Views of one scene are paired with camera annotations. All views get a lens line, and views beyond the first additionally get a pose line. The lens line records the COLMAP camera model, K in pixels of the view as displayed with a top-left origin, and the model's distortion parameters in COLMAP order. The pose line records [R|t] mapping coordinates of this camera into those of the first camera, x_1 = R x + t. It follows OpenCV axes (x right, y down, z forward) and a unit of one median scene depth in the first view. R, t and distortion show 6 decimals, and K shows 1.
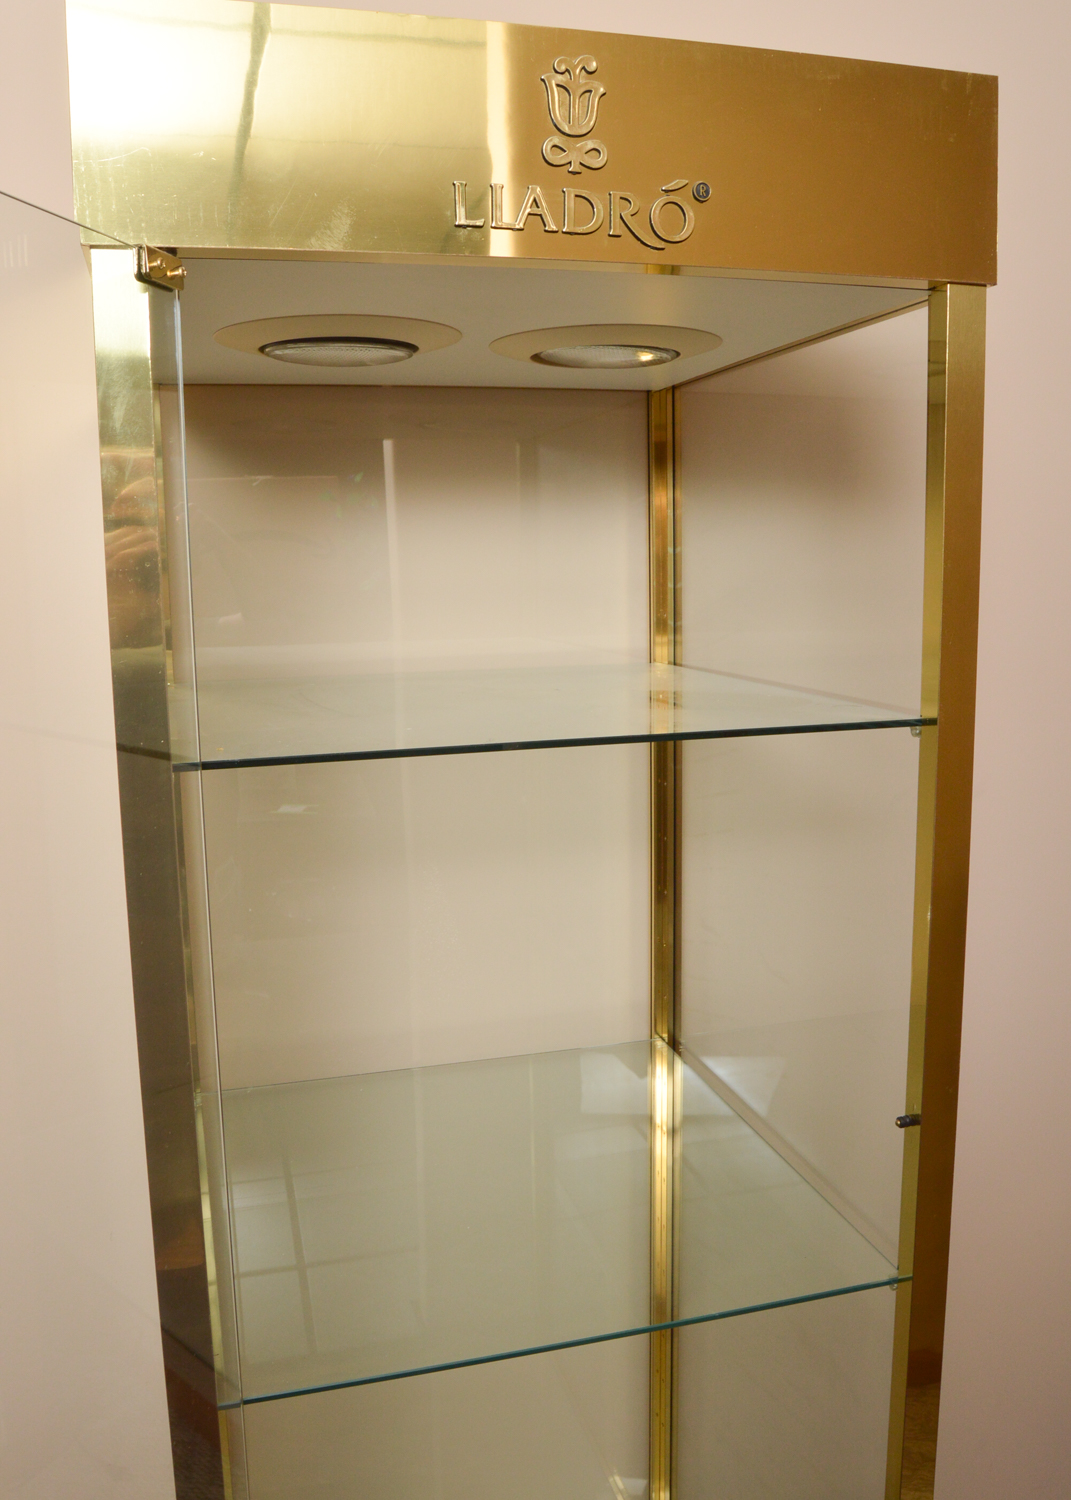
lens RADIAL K [[1279.5, 0, 521.6], [0, 1279.5, 753.6], [0, 0, 1]] dist [-0.089159, 0.023452]
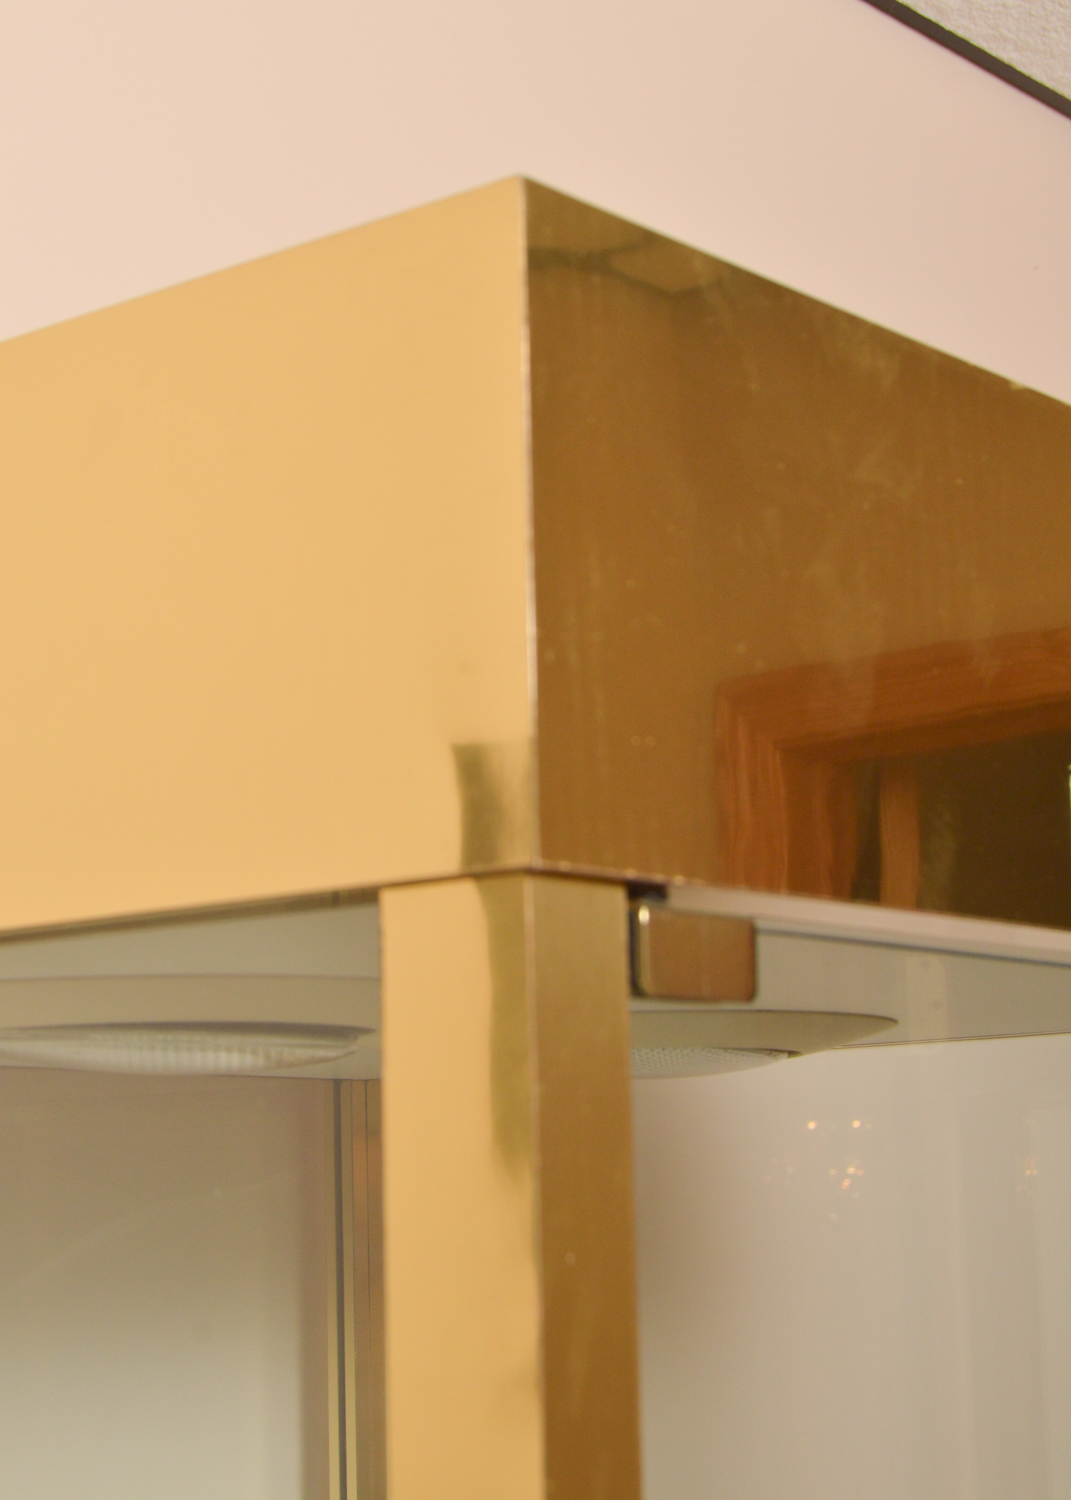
lens RADIAL K [[2925.7, 0, 535.5], [0, 2925.7, 750.0], [0, 0, 1]] dist [-0.042084, -0.050987]
pose [[0.811148, 0.093494, 0.577319, -0.750162], [0.095771, 0.952579, -0.288827, -0.188236], [-0.576946, 0.289572, 0.763728, 0.345321]]
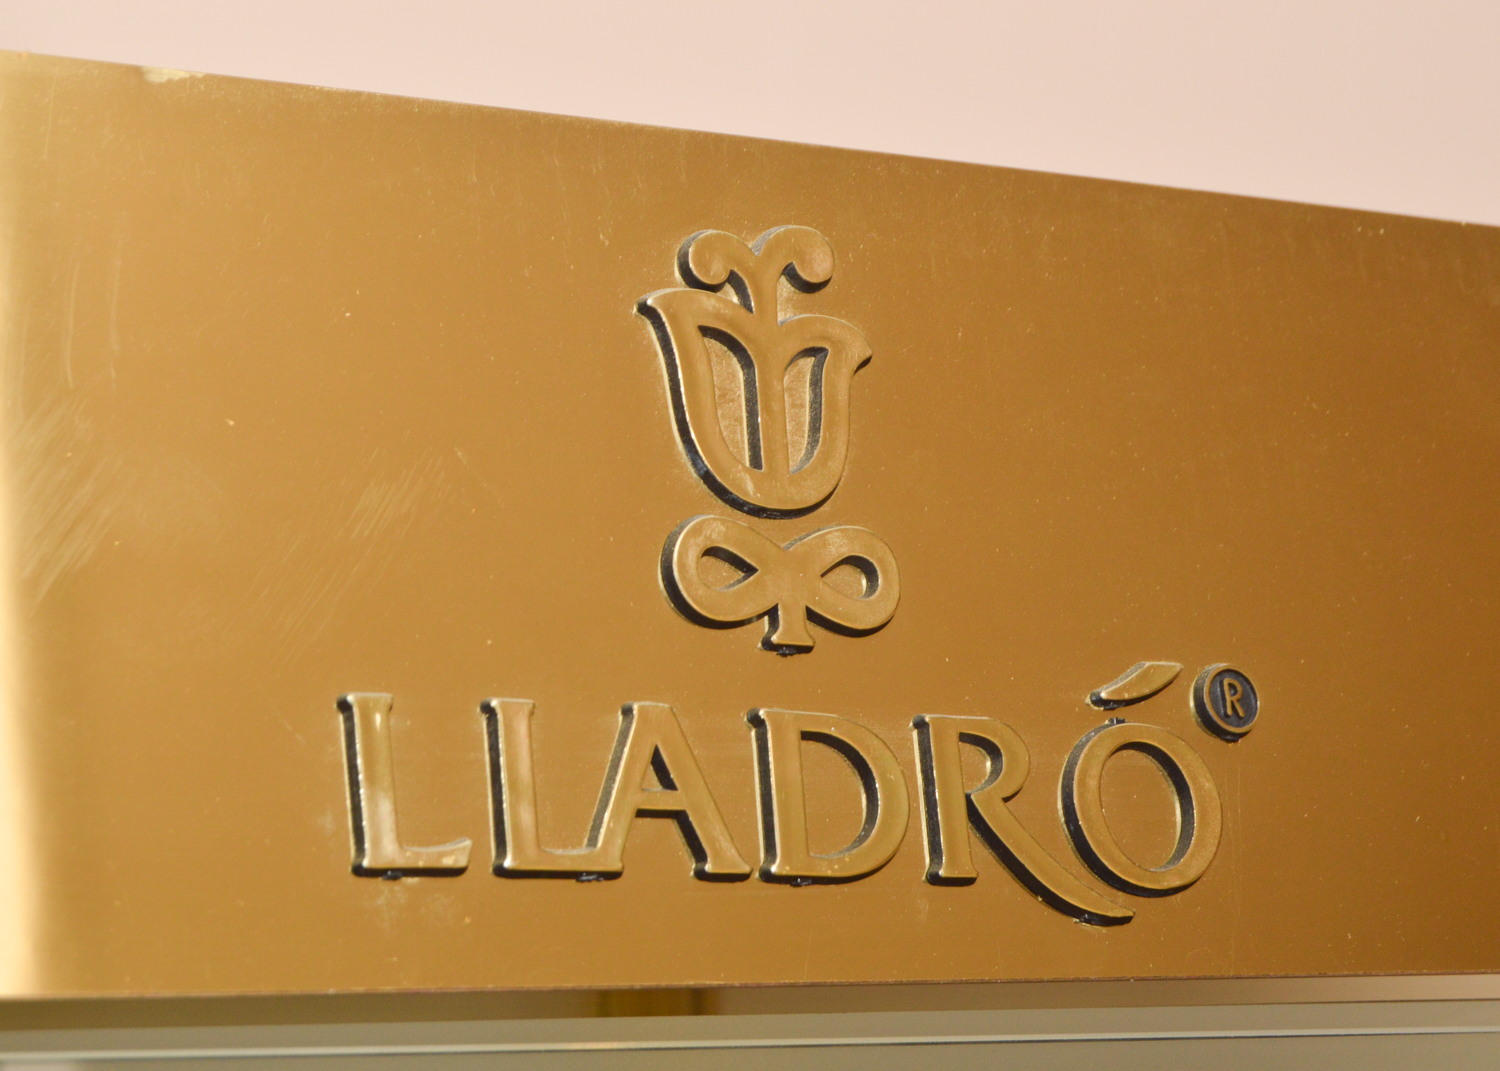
lens RADIAL K [[3619.8, 0, 750.0], [0, 3619.8, 535.5], [0, 0, 1]] dist [-0.045309, -0.629037]
pose [[0.967144, -0.008732, 0.254079, -0.150553], [0.115003, 0.906337, -0.406606, -0.186055], [-0.226730, 0.422466, 0.877562, 0.349278]]
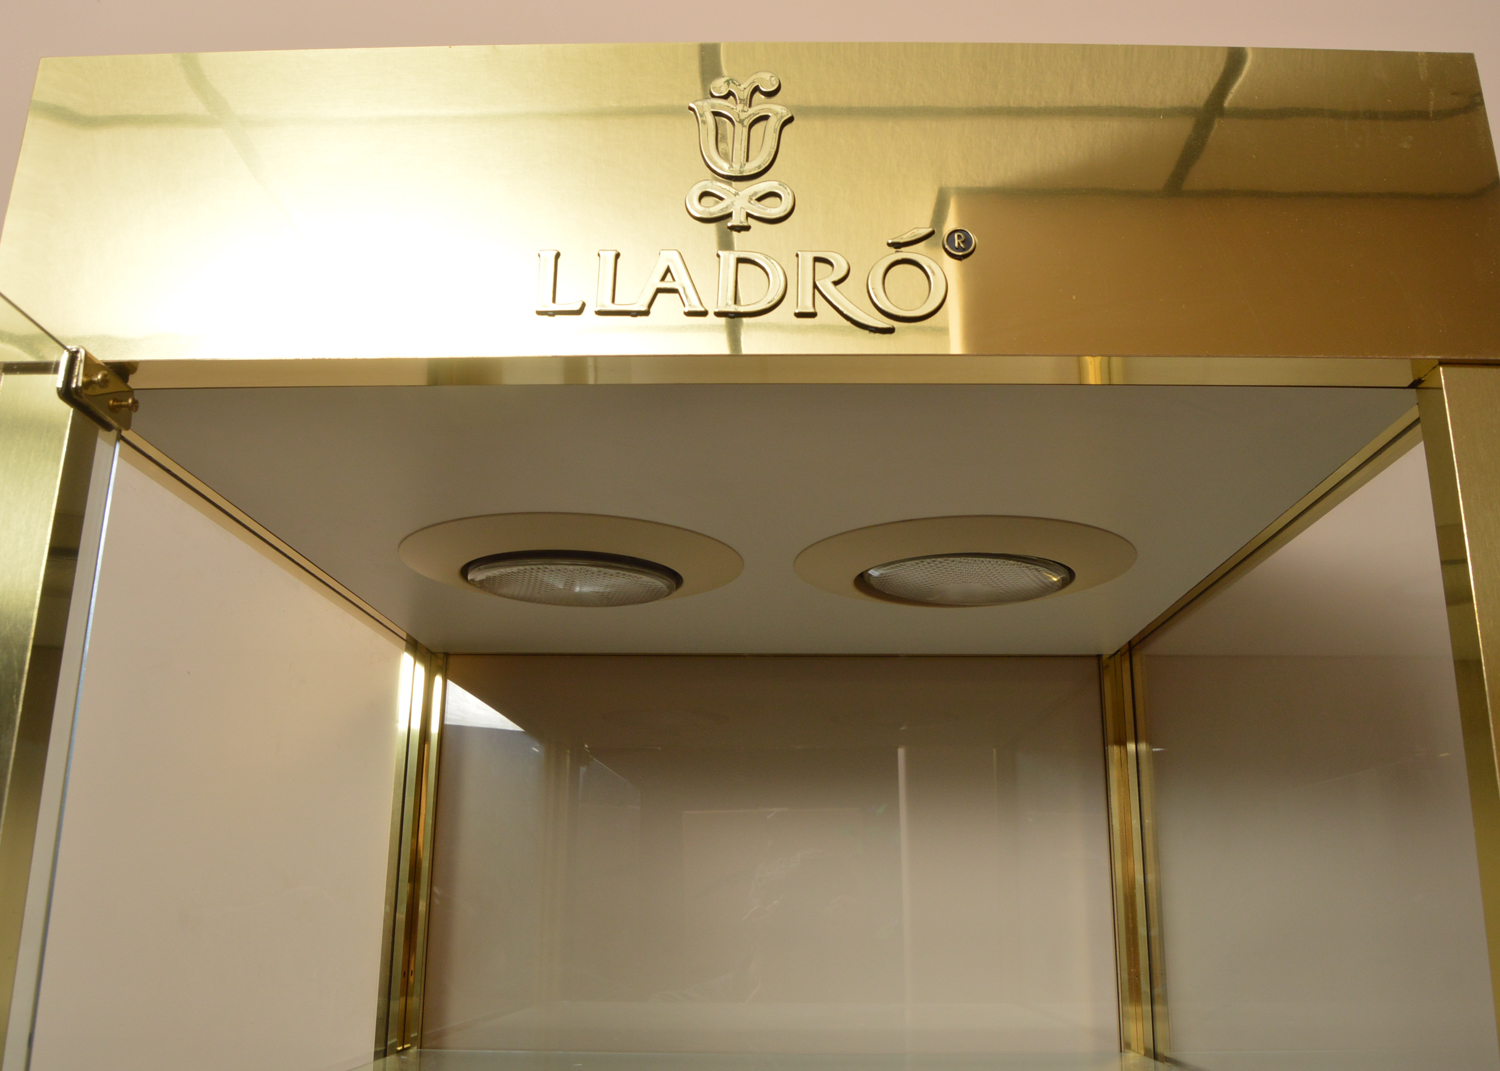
lens RADIAL K [[1279.5, 0, 784.5], [0, 1279.5, 528.1], [0, 0, 1]] dist [-0.089159, 0.023452]
pose [[0.962451, -0.056894, -0.265426, 0.223193], [-0.062092, 0.905725, -0.419293, -0.062982], [0.264258, 0.420030, 0.868183, 0.517155]]
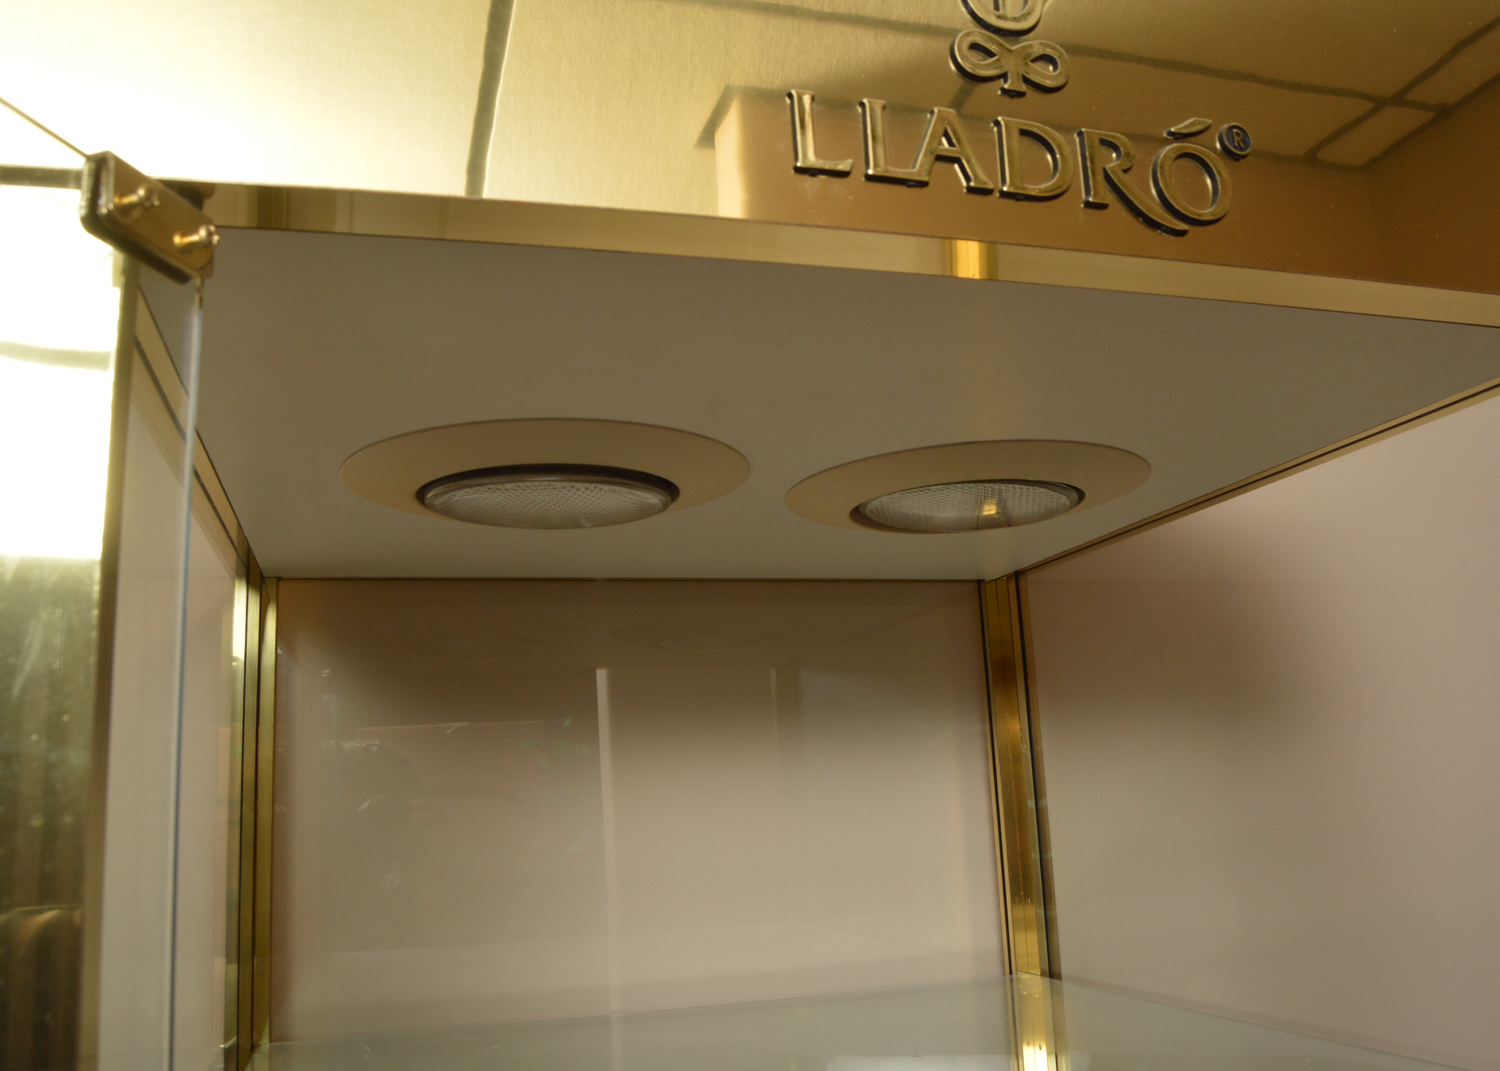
lens RADIAL K [[1263.7, 0, 762.8], [0, 1263.7, 528.0], [0, 0, 1]] dist [-0.075724, 0.004713]
pose [[0.999104, -0.024586, 0.034448, -0.083726], [0.035288, 0.933316, -0.357319, -0.112457], [-0.023366, 0.358214, 0.933347, 0.582002]]
